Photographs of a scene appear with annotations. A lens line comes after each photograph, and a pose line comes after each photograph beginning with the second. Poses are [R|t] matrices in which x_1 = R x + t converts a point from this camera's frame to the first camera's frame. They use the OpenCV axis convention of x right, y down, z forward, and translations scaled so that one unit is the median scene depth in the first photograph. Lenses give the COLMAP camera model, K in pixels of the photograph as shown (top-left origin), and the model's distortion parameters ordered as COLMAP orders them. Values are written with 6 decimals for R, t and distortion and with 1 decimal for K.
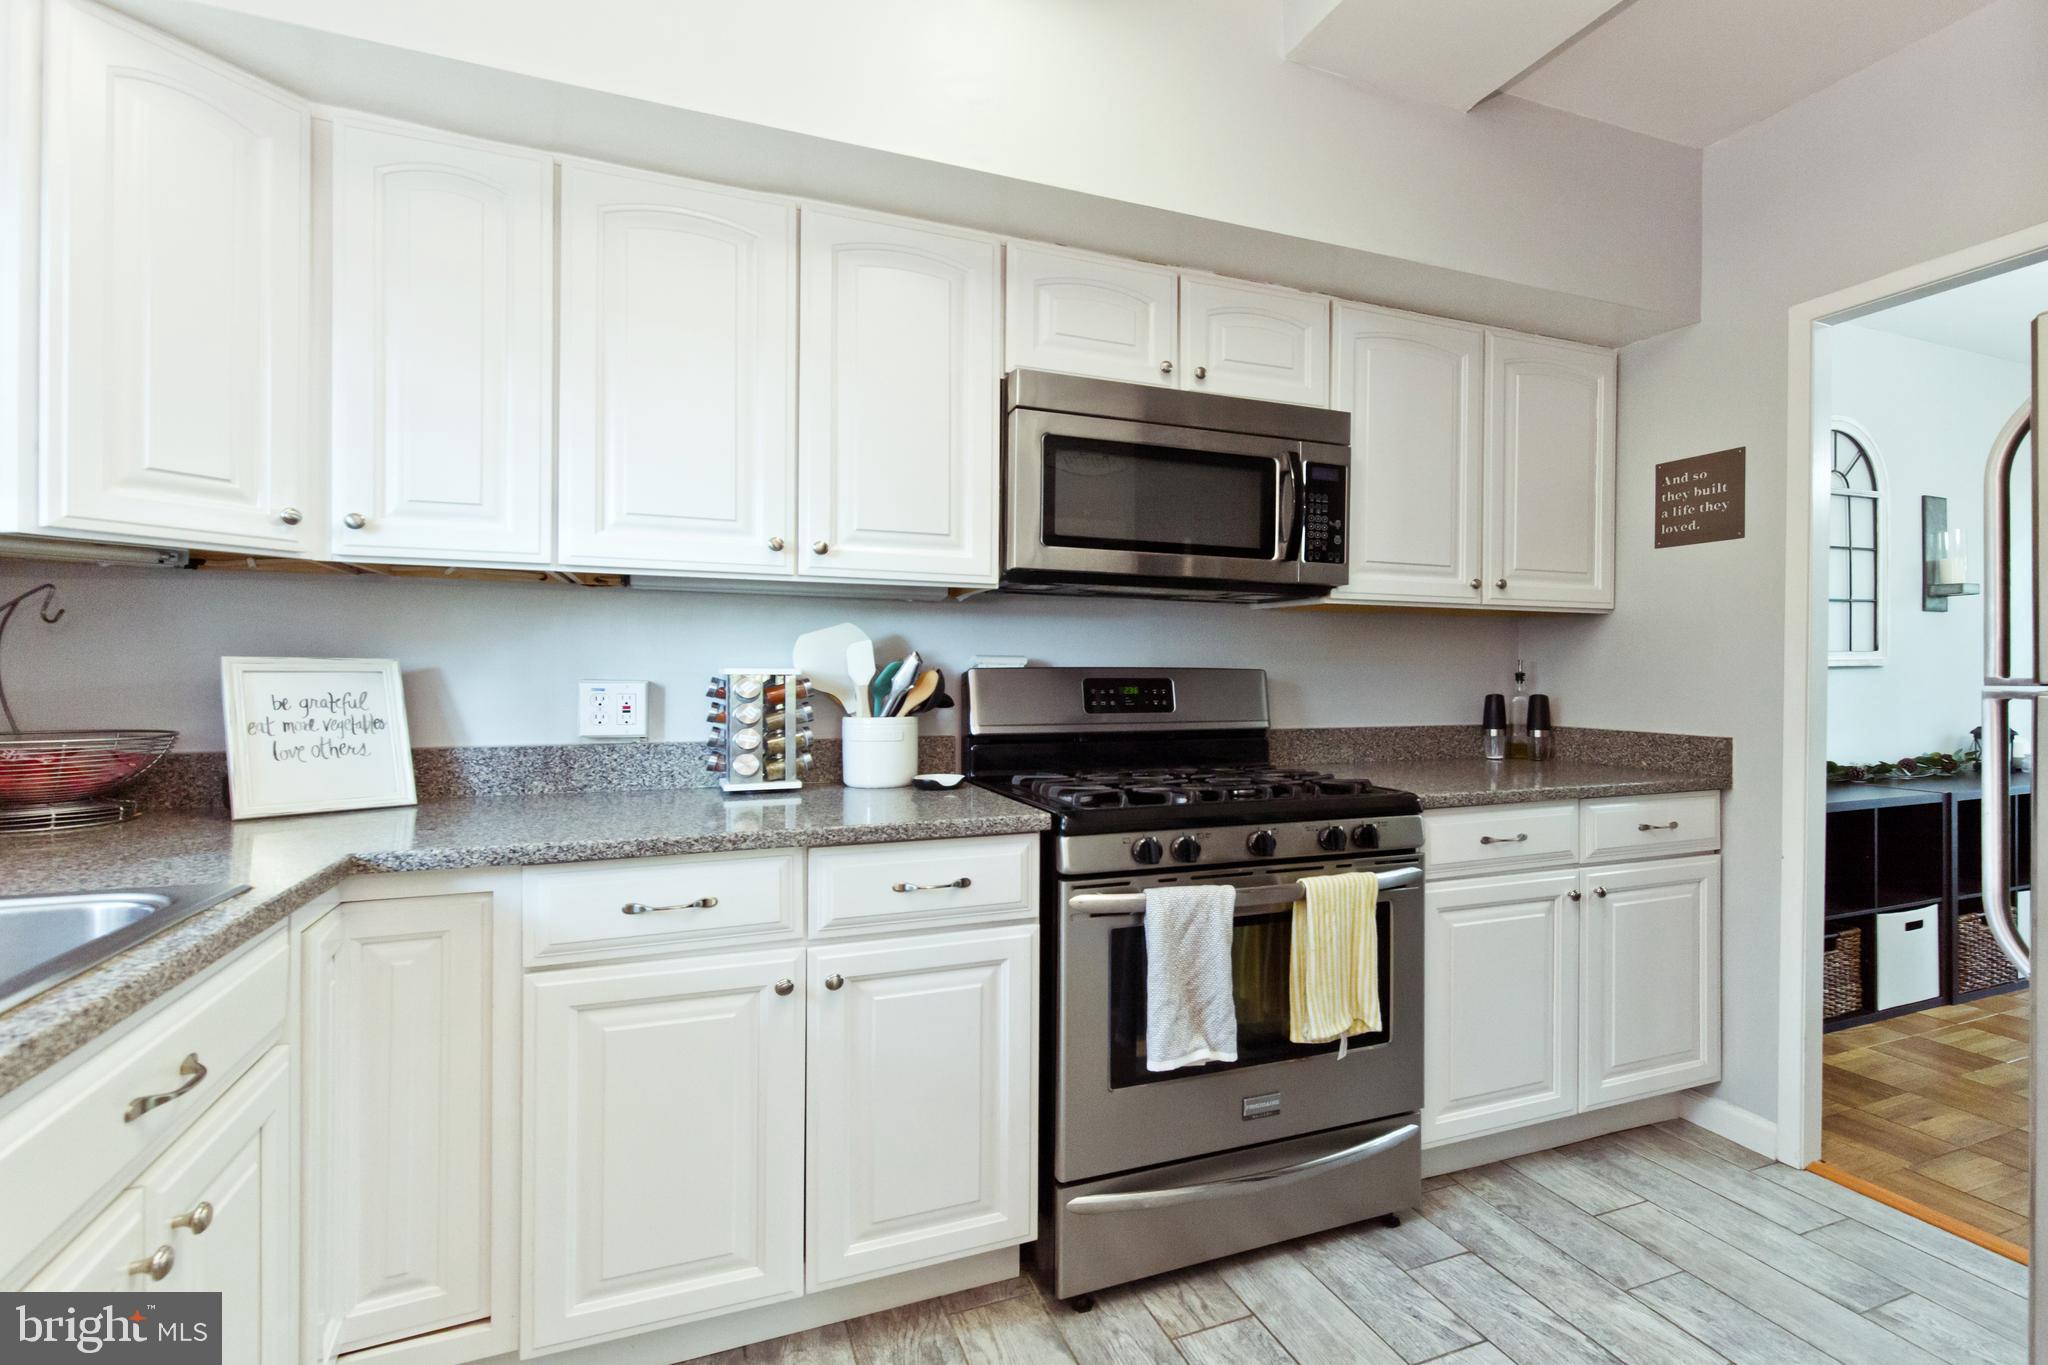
lens RADIAL K [[918.5, 0, 1020.3], [0, 918.5, 677.6], [0, 0, 1]] dist [0.000716, -0.000540]
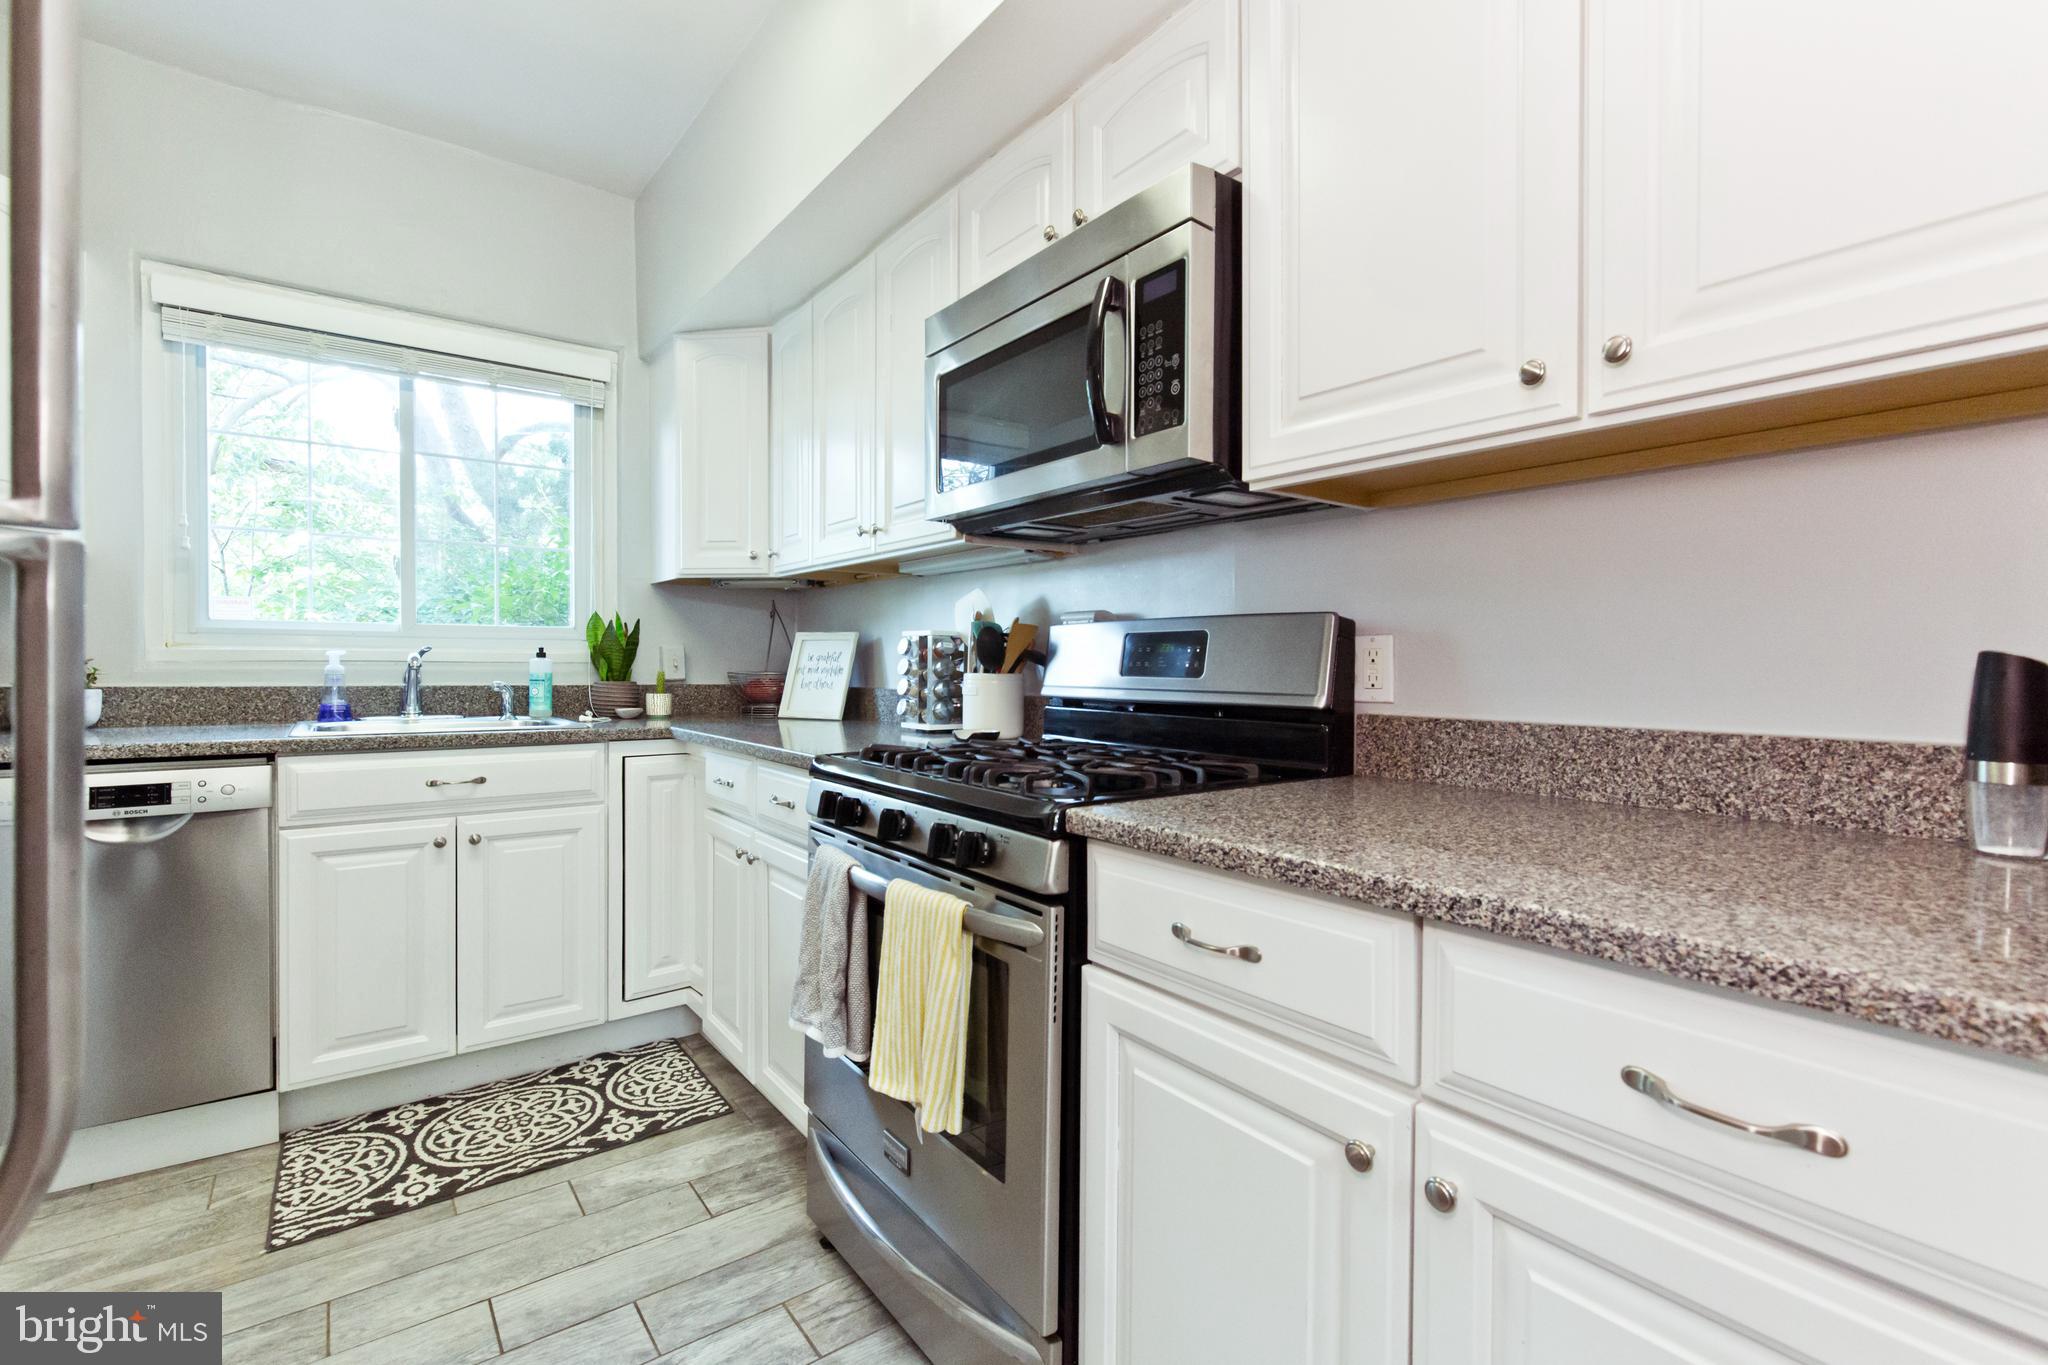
lens RADIAL K [[918.5, 0, 1020.3], [0, 918.5, 677.6], [0, 0, 1]] dist [0.000716, -0.000540]
pose [[0.304573, 0.017714, -0.952324, 0.891328], [-0.007631, 0.999840, 0.016157, 0.030307], [0.952458, 0.002347, 0.304659, 0.724836]]
